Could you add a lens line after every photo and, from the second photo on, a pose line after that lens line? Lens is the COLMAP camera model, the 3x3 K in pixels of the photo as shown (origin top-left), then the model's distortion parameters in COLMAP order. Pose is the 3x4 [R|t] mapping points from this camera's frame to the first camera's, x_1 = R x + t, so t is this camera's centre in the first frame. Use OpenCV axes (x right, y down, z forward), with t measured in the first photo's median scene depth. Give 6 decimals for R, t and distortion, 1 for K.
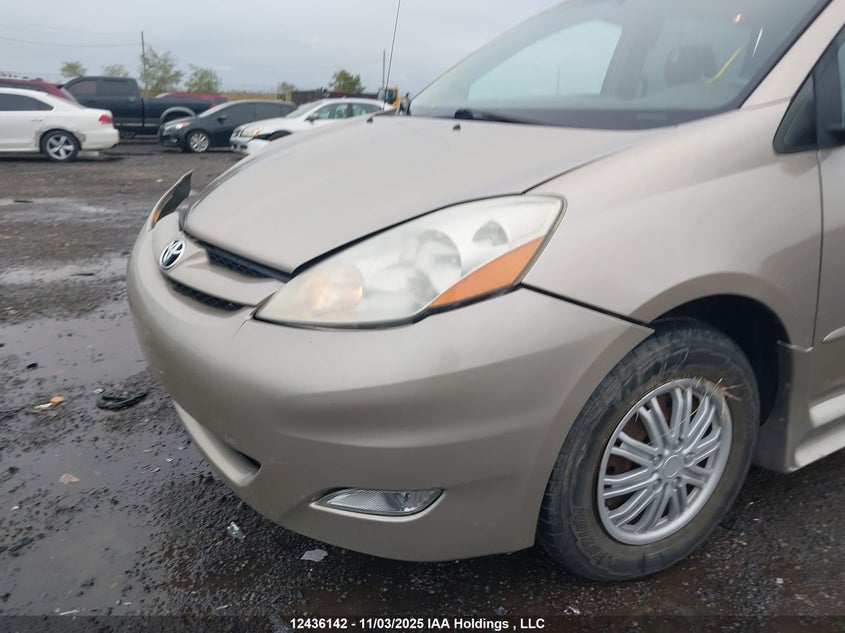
lens RADIAL K [[653.4, 0, 428.3], [0, 653.4, 301.3], [0, 0, 1]] dist [0.085144, -0.136384]
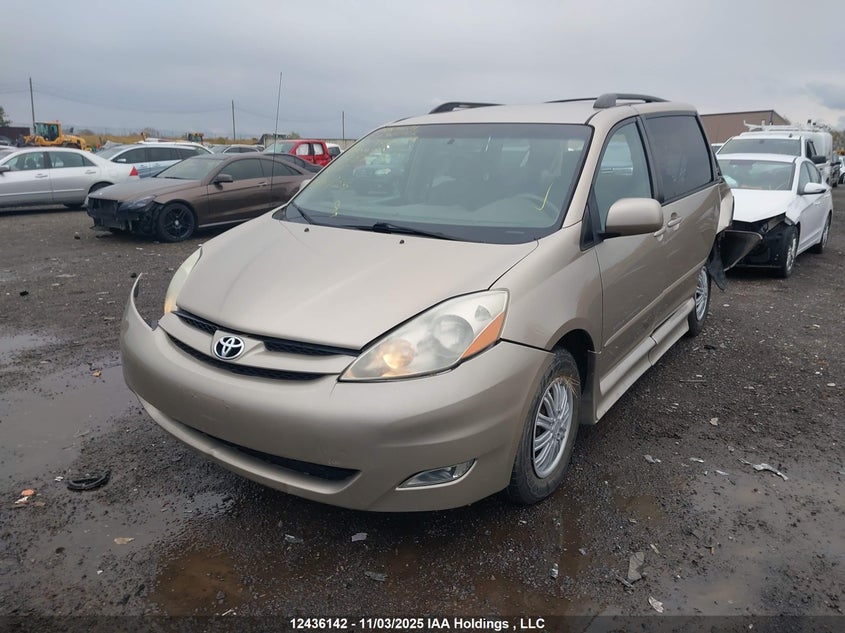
lens RADIAL K [[653.4, 0, 428.3], [0, 653.4, 301.3], [0, 0, 1]] dist [0.085144, -0.136384]
pose [[0.896960, -0.107485, 0.428848, -0.691205], [0.128307, 0.991536, -0.019848, -0.100989], [-0.423085, 0.072827, 0.903159, -0.495724]]
